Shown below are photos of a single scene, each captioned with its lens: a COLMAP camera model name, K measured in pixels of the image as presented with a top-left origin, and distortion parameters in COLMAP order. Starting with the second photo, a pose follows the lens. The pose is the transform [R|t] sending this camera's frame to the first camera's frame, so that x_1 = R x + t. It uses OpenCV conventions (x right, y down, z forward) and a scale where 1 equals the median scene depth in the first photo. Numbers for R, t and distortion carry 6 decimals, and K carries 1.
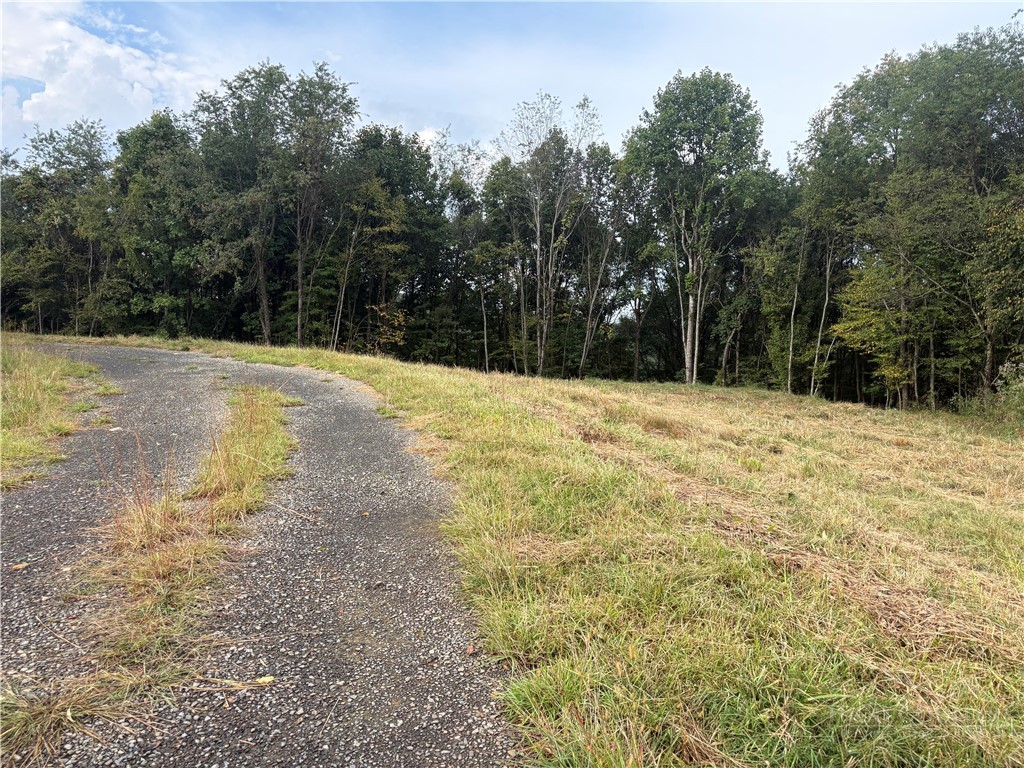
lens RADIAL K [[788.0, 0, 507.5], [0, 788.0, 392.3], [0, 0, 1]] dist [0.055501, -0.058522]
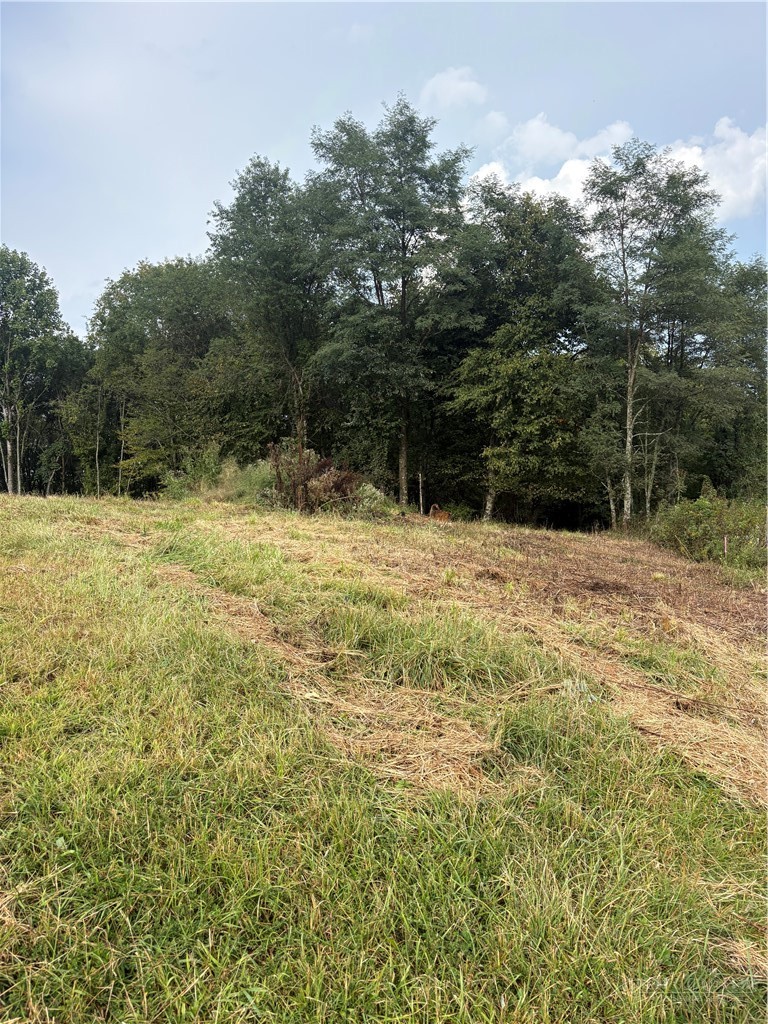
lens RADIAL K [[788.0, 0, 384.7], [0, 788.0, 518.3], [0, 0, 1]] dist [0.055501, -0.058522]
pose [[0.814966, -0.062458, 0.576133, 0.005881], [0.082978, 0.996508, -0.009344, 0.042331], [-0.573537, 0.055421, 0.817303, -0.226686]]
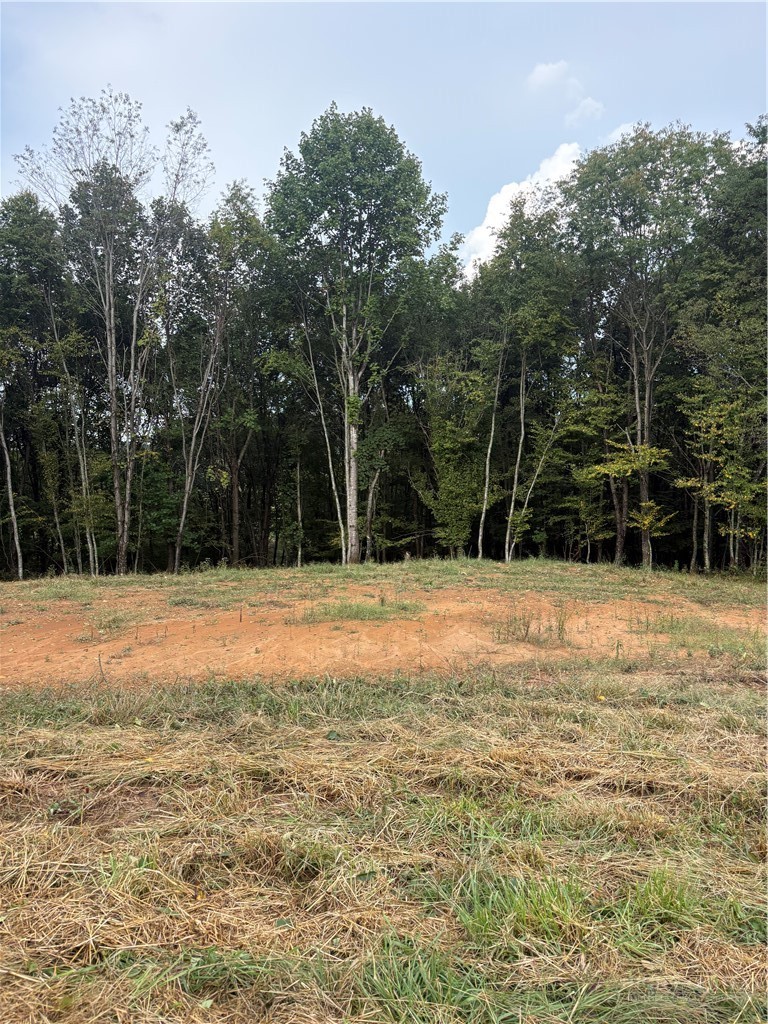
lens RADIAL K [[768.3, 0, 388.8], [0, 768.3, 518.5], [0, 0, 1]] dist [0.041546, -0.048517]
pose [[0.808226, -0.064262, 0.585356, -0.148289], [0.062749, 0.997767, 0.022897, -0.049135], [-0.585520, 0.018225, 0.810453, 0.386569]]
